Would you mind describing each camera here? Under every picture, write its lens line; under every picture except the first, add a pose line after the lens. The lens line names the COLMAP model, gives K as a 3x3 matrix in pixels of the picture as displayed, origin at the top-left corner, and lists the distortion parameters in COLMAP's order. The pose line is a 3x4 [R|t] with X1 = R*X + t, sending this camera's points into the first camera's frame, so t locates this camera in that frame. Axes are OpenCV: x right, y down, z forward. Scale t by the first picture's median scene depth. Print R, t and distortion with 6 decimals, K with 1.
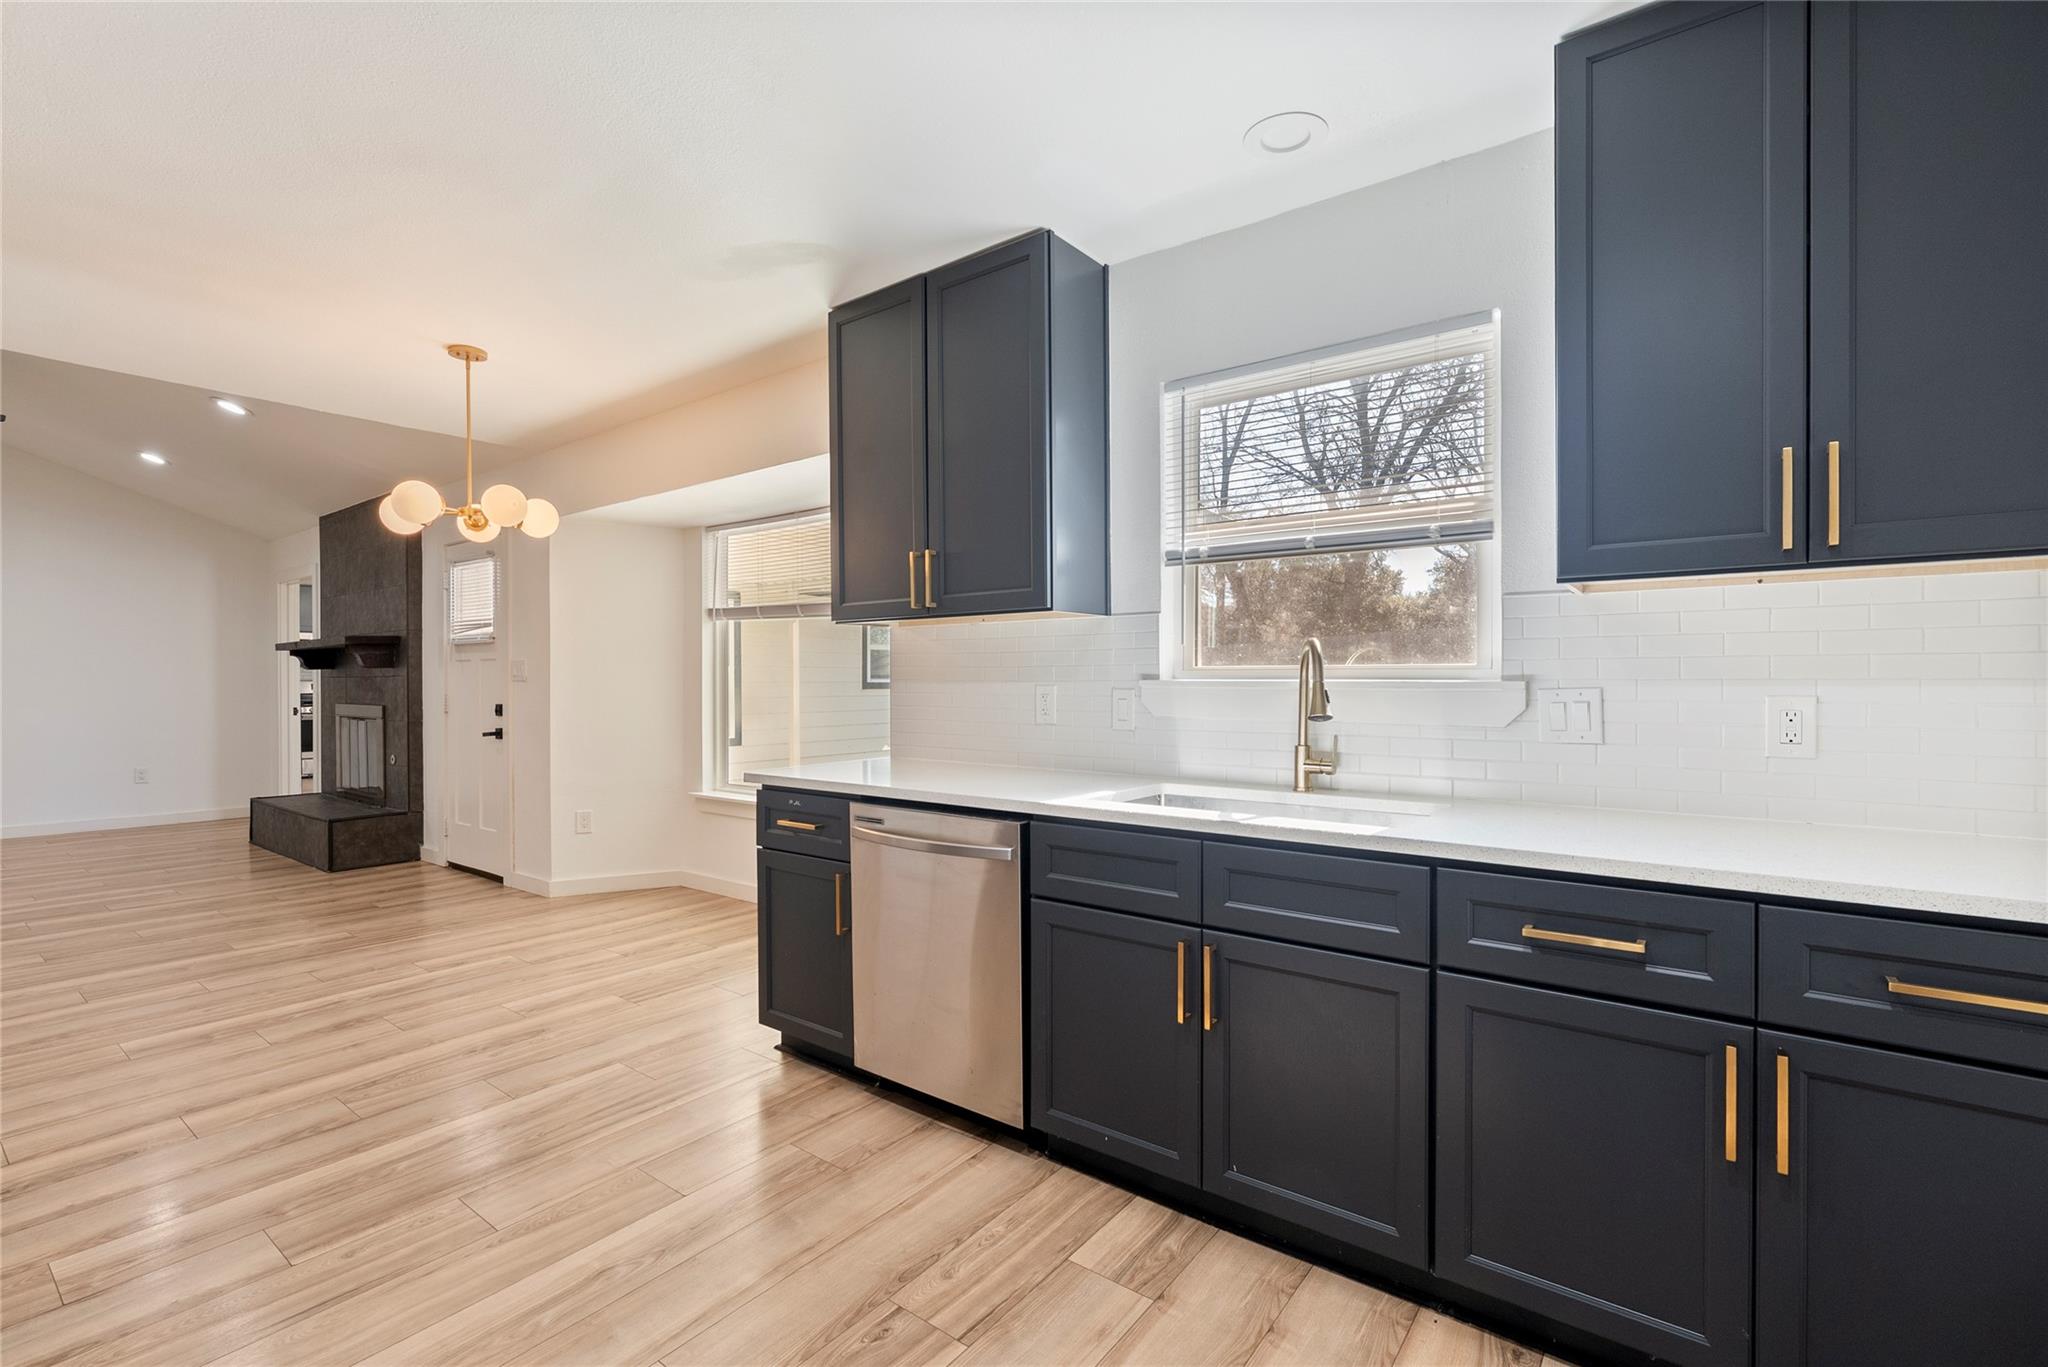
lens RADIAL K [[909.8, 0, 1027.0], [0, 909.8, 686.1], [0, 0, 1]] dist [-0.000018, 0.000252]
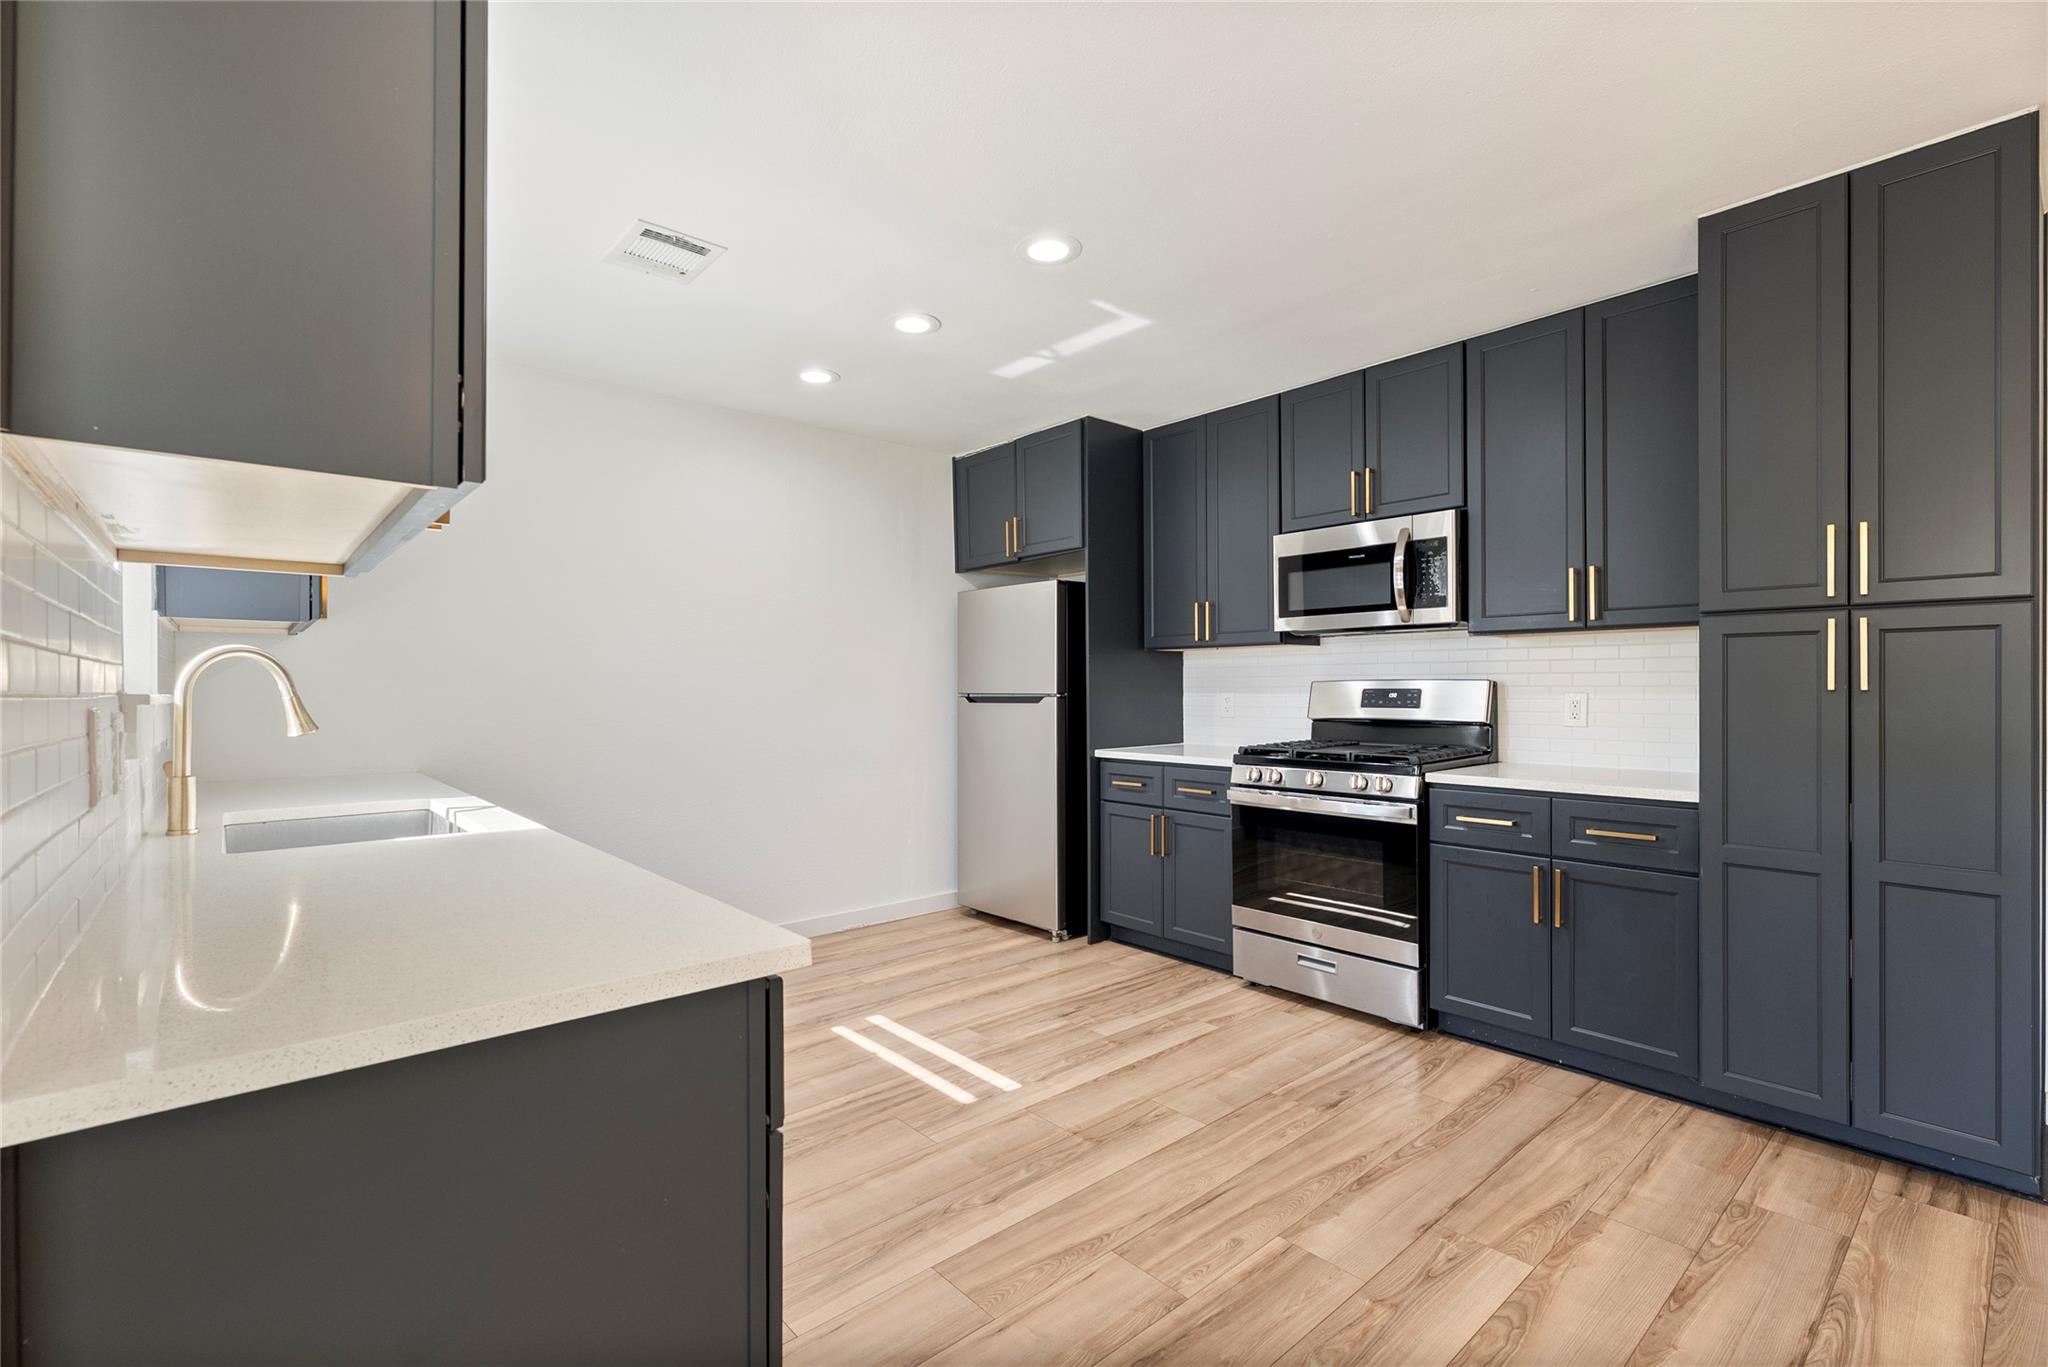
lens RADIAL K [[909.8, 0, 1023.4], [0, 909.8, 688.6], [0, 0, 1]] dist [-0.000018, 0.000252]
pose [[-0.979300, 0.007438, 0.202275, -0.523377], [0.008652, 0.999949, 0.005120, -0.007072], [-0.202227, 0.006764, -0.979315, 1.492399]]
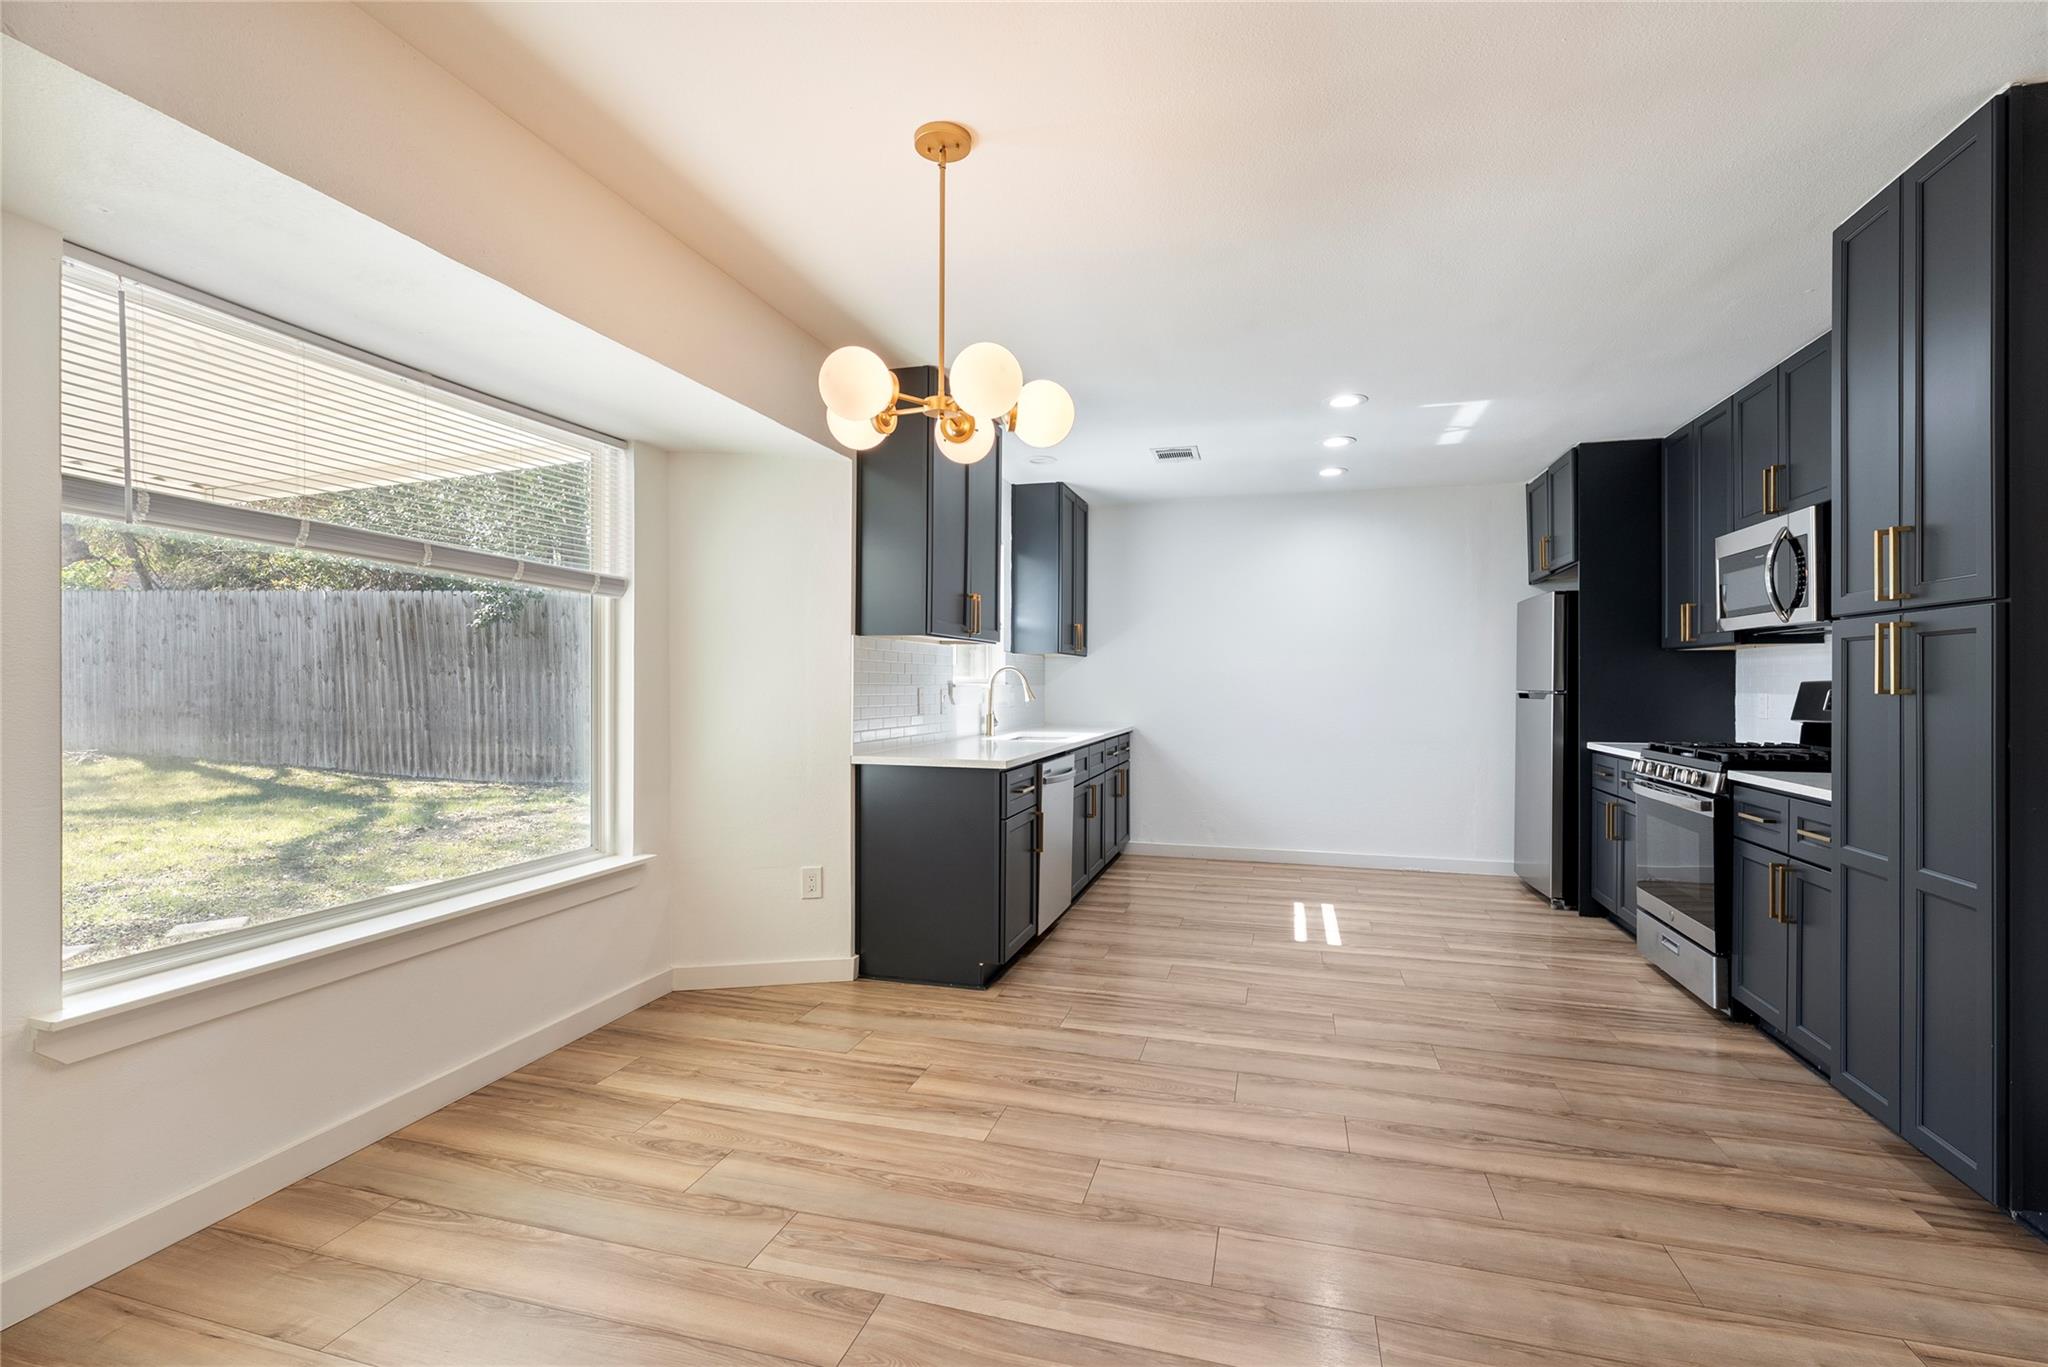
lens RADIAL K [[909.8, 0, 1017.1], [0, 909.8, 689.4], [0, 0, 1]] dist [-0.000018, 0.000252]
pose [[-0.354049, -0.005616, 0.935210, -1.603102], [0.002933, 0.999970, 0.007115, -0.009211], [-0.935222, 0.005262, -0.354022, 1.570440]]
